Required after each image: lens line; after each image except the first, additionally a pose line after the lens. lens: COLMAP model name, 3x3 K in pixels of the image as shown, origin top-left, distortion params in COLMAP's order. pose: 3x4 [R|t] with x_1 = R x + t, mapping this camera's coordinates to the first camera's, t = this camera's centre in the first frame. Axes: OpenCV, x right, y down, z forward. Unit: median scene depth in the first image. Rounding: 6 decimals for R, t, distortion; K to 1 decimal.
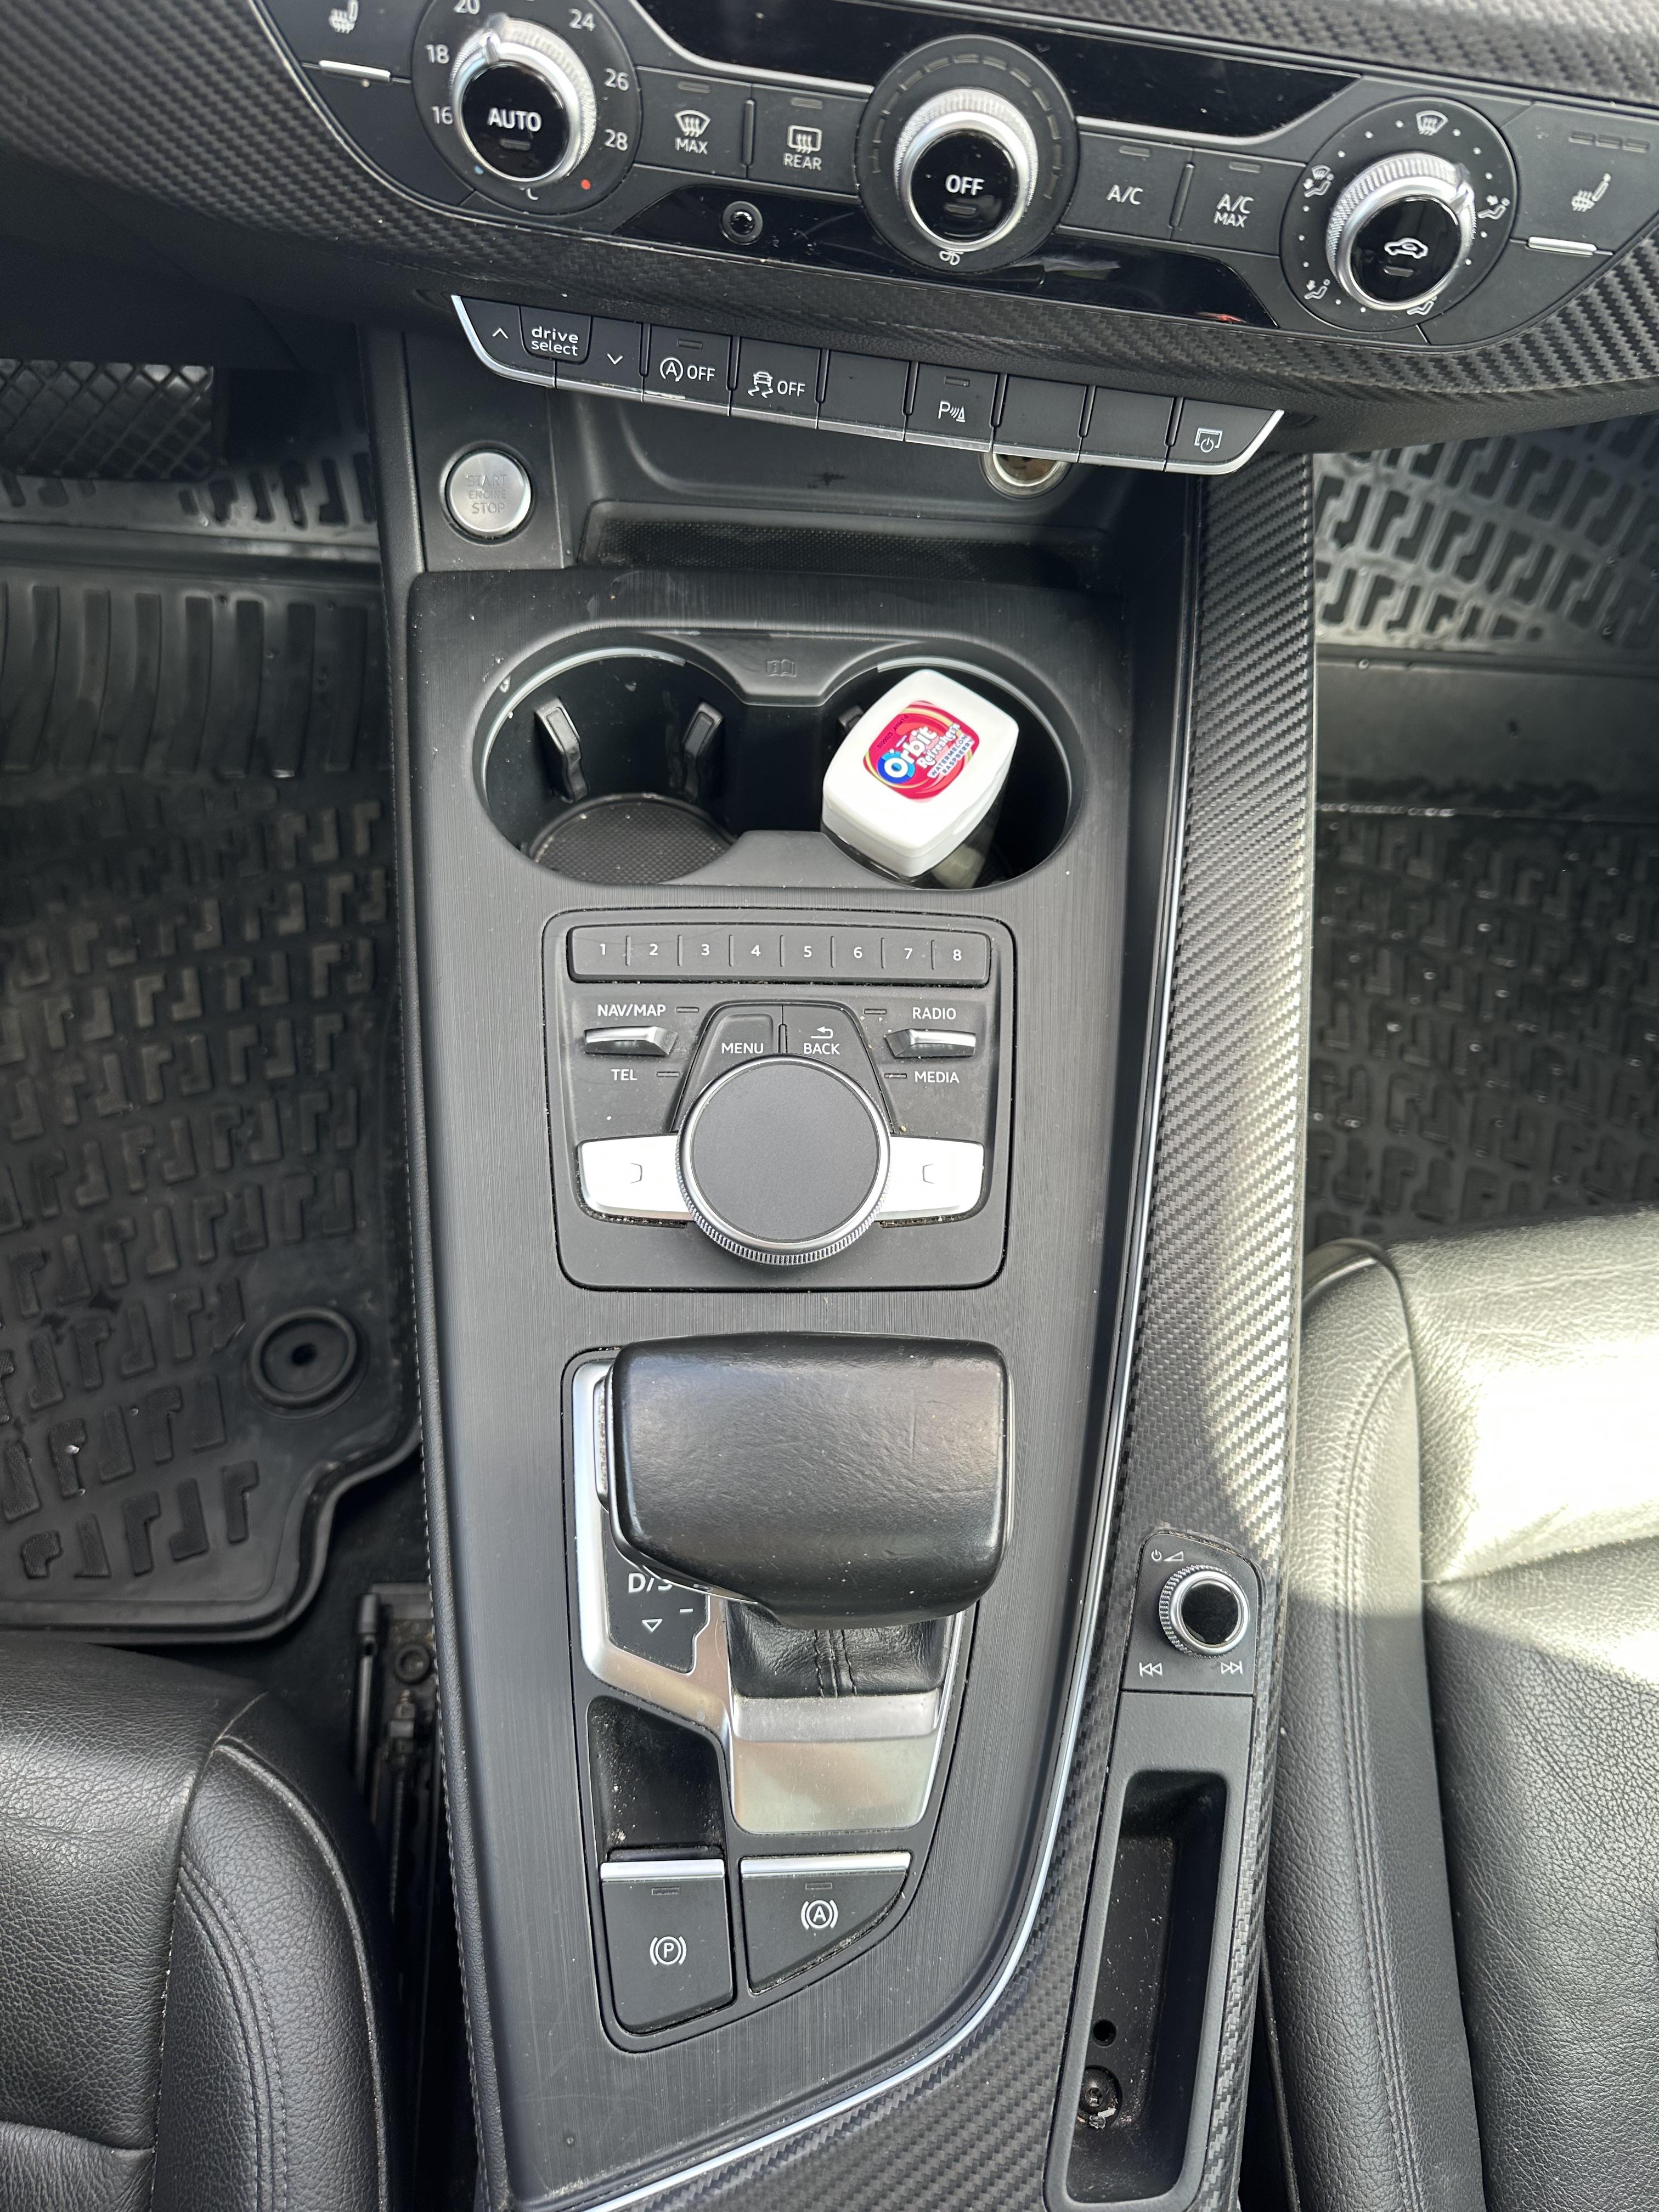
lens RADIAL K [[1607.9, 0, 851.1], [0, 1607.9, 1109.9], [0, 0, 1]] dist [0.038378, -0.006885]
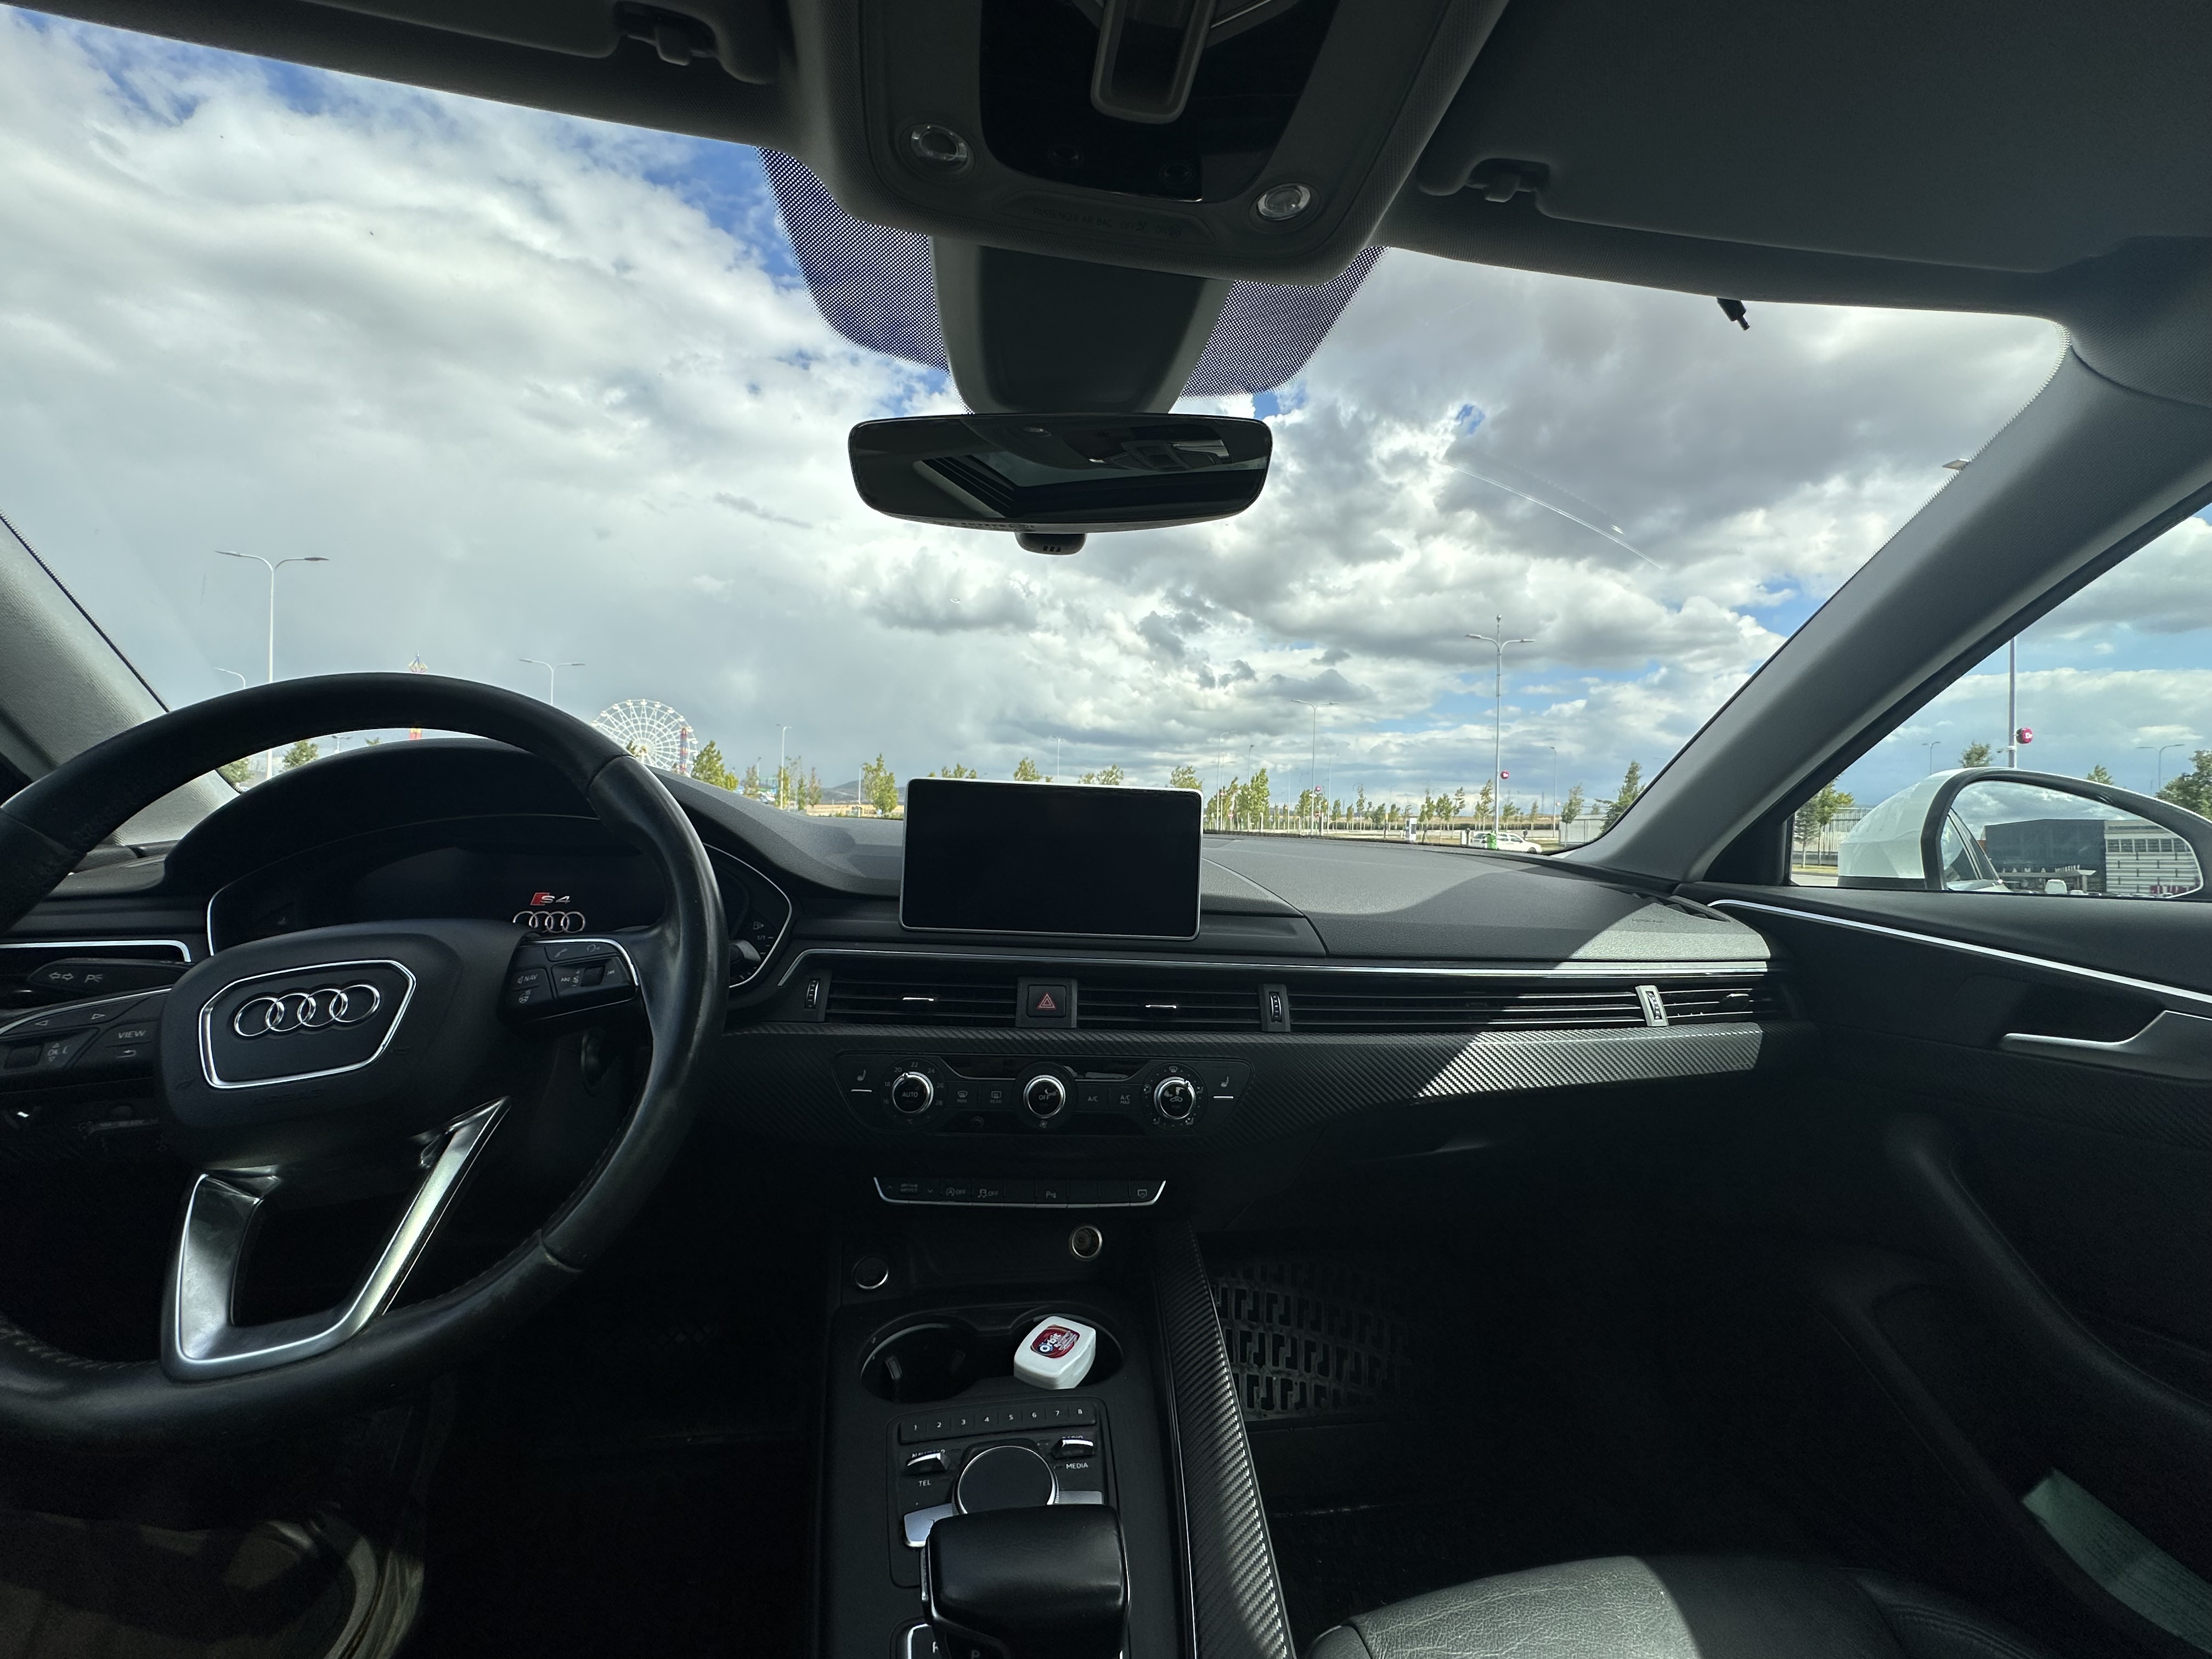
lens RADIAL K [[879.6, 0, 1106.0], [0, 879.6, 829.5], [0, 0, 1]] dist [-0.002620, -0.000014]
pose [[0.987989, -0.056449, 0.143843, -0.024287], [0.153257, 0.476898, -0.865495, 0.524896], [-0.019742, 0.877144, 0.479821, -0.249563]]
